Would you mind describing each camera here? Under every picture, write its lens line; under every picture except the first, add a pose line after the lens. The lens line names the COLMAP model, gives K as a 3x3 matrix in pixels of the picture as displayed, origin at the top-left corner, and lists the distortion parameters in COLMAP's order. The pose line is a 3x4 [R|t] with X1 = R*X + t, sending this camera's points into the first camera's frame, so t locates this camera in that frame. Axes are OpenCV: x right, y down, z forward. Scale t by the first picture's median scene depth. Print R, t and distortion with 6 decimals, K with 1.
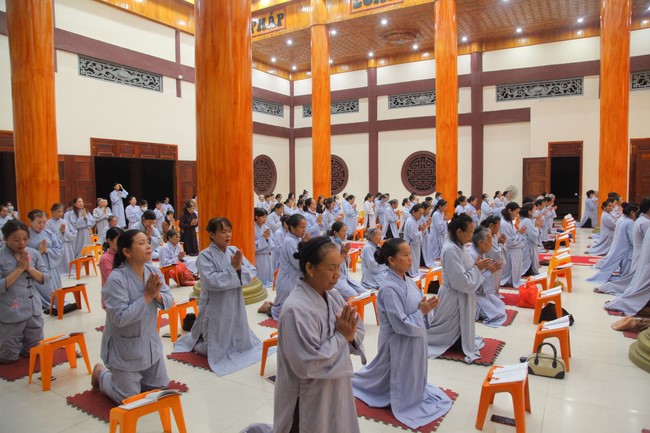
lens RADIAL K [[442.5, 0, 329.2], [0, 442.5, 217.1], [0, 0, 1]] dist [-0.106800, 0.047497]
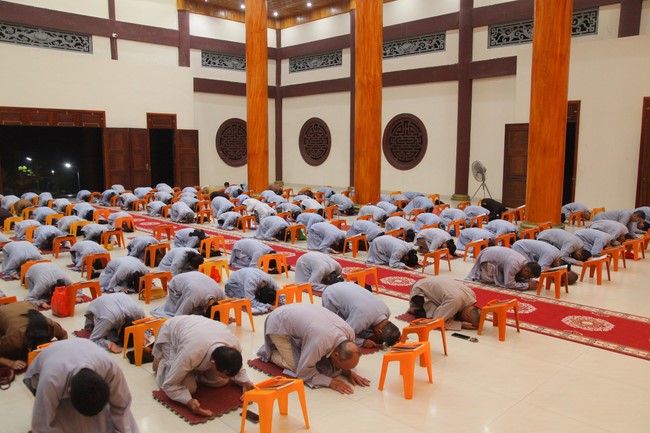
lens RADIAL K [[522.9, 0, 323.4], [0, 522.9, 212.4], [0, 0, 1]] dist [-0.074050, 0.075945]
pose [[0.963983, 0.045548, -0.262035, 0.394444], [-0.030048, 0.997570, 0.062860, -0.031087], [0.264262, -0.052722, 0.963009, 0.044847]]
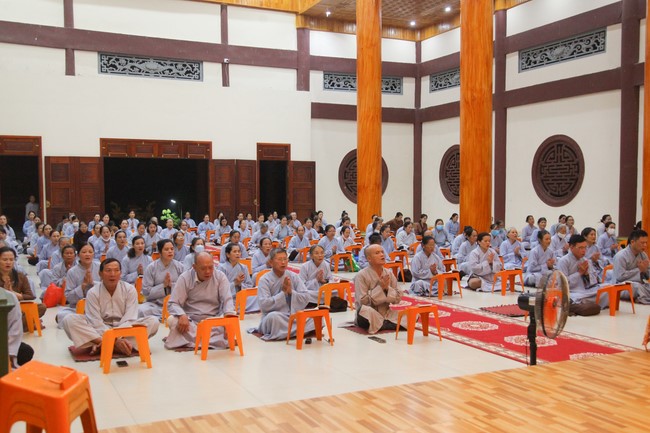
lens RADIAL K [[674.2, 0, 326.4], [0, 674.2, 222.4], [0, 0, 1]] dist [0.025396, 0.000000]
pose [[0.830714, 0.032798, -0.555733, 0.581086], [-0.042320, 0.999095, -0.004297, -0.007865], [0.555089, 0.027088, 0.831350, 0.012222]]
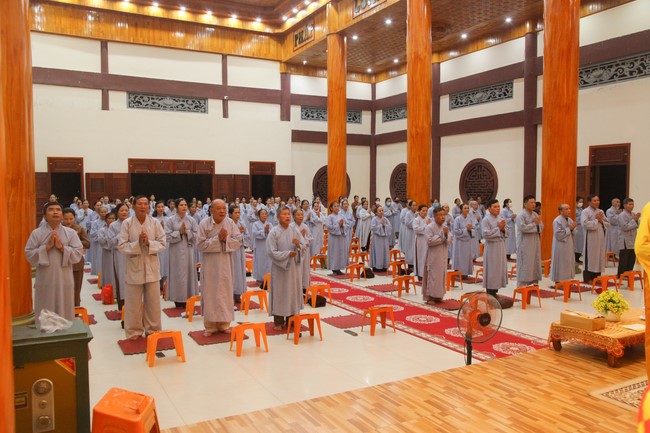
lens RADIAL K [[522.9, 0, 326.5], [0, 522.9, 221.9], [0, 0, 1]] dist [-0.074050, 0.075945]
pose [[0.857812, 0.040901, -0.512333, 0.576389], [-0.042987, 0.999045, 0.007783, -0.029684], [0.512162, 0.015347, 0.858751, 0.000737]]
